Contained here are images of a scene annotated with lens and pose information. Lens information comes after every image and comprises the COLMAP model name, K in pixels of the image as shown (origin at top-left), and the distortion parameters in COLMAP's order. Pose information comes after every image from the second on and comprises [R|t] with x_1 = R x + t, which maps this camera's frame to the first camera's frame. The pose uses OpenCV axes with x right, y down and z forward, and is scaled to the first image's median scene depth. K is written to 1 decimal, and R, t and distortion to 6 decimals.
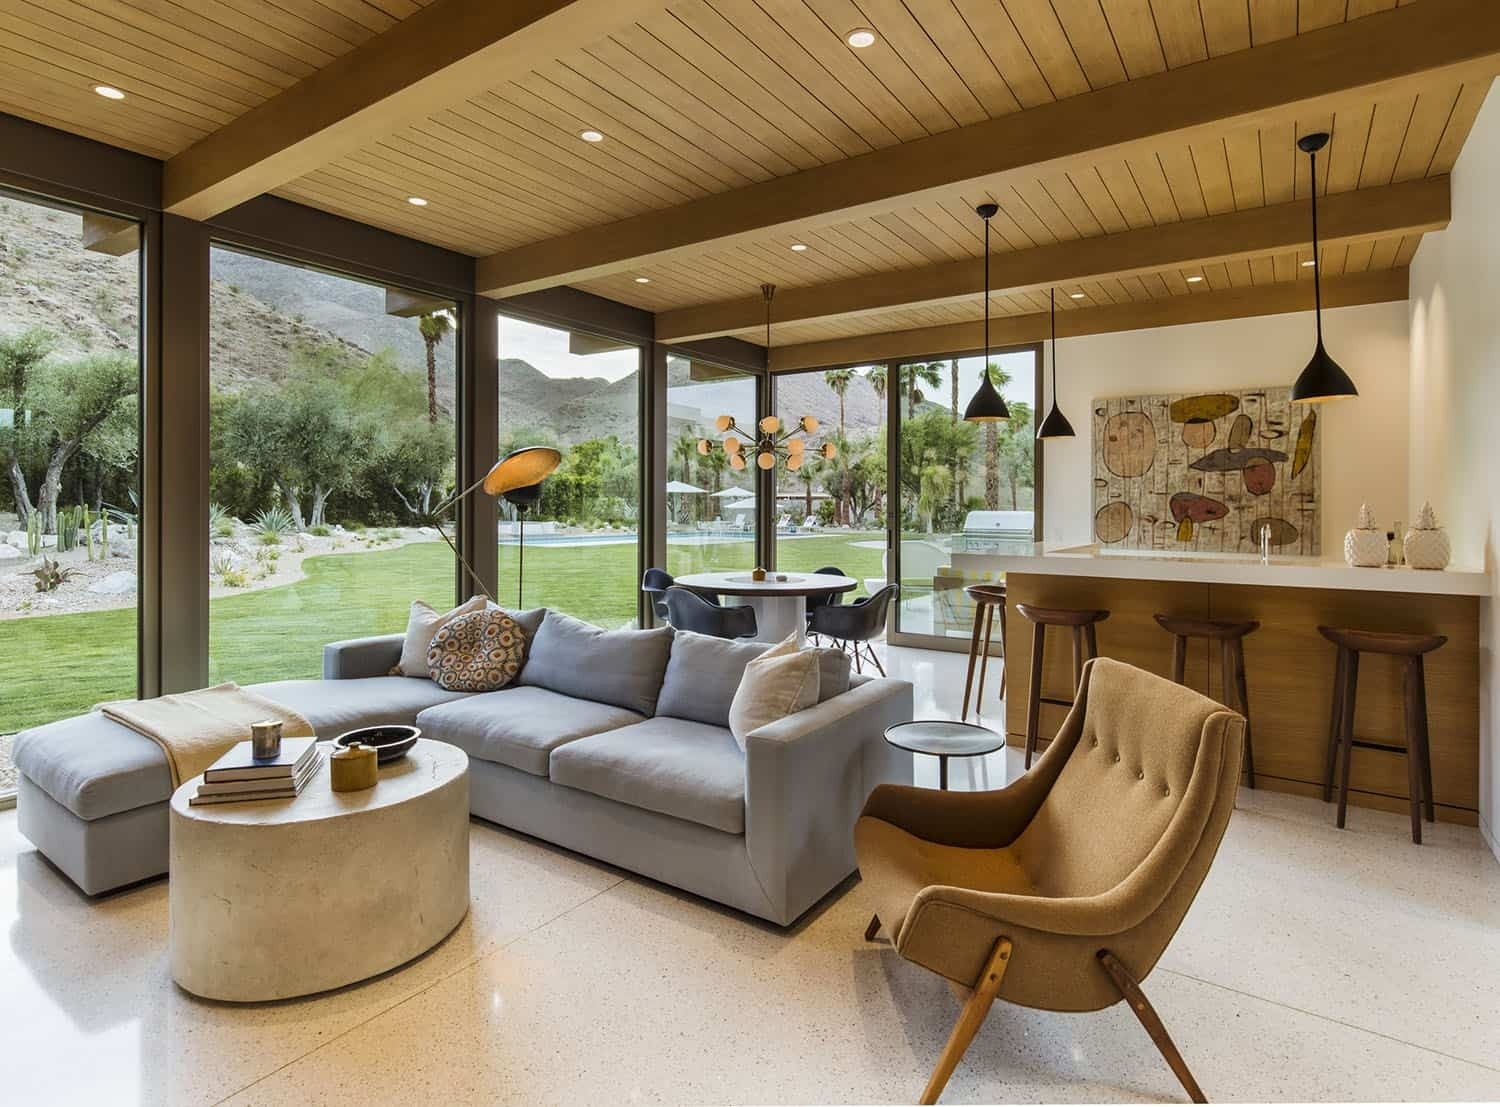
lens RADIAL K [[764.4, 0, 776.7], [0, 764.4, 516.5], [0, 0, 1]] dist [-0.003112, -0.000191]
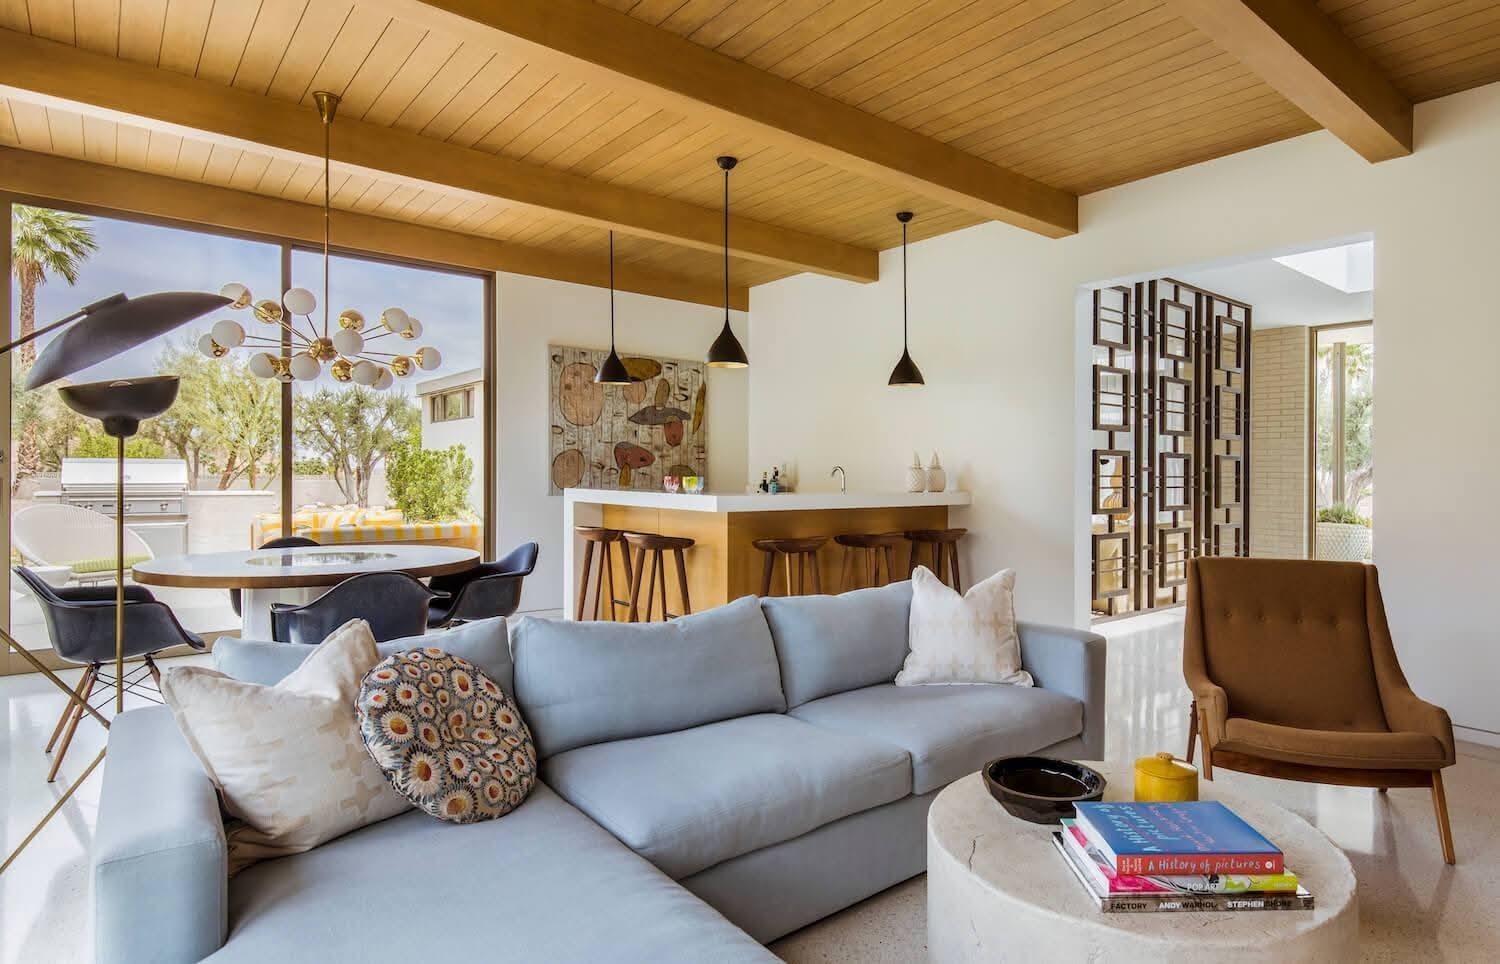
lens RADIAL K [[825.0, 0, 750.4], [0, 825.0, 475.0], [0, 0, 1]] dist [0.001314, 0.000430]
pose [[0.302404, -0.004840, 0.953167, -0.580984], [0.003218, 0.999987, 0.004056, 0.012987], [-0.953174, 0.001840, 0.302416, 0.472895]]
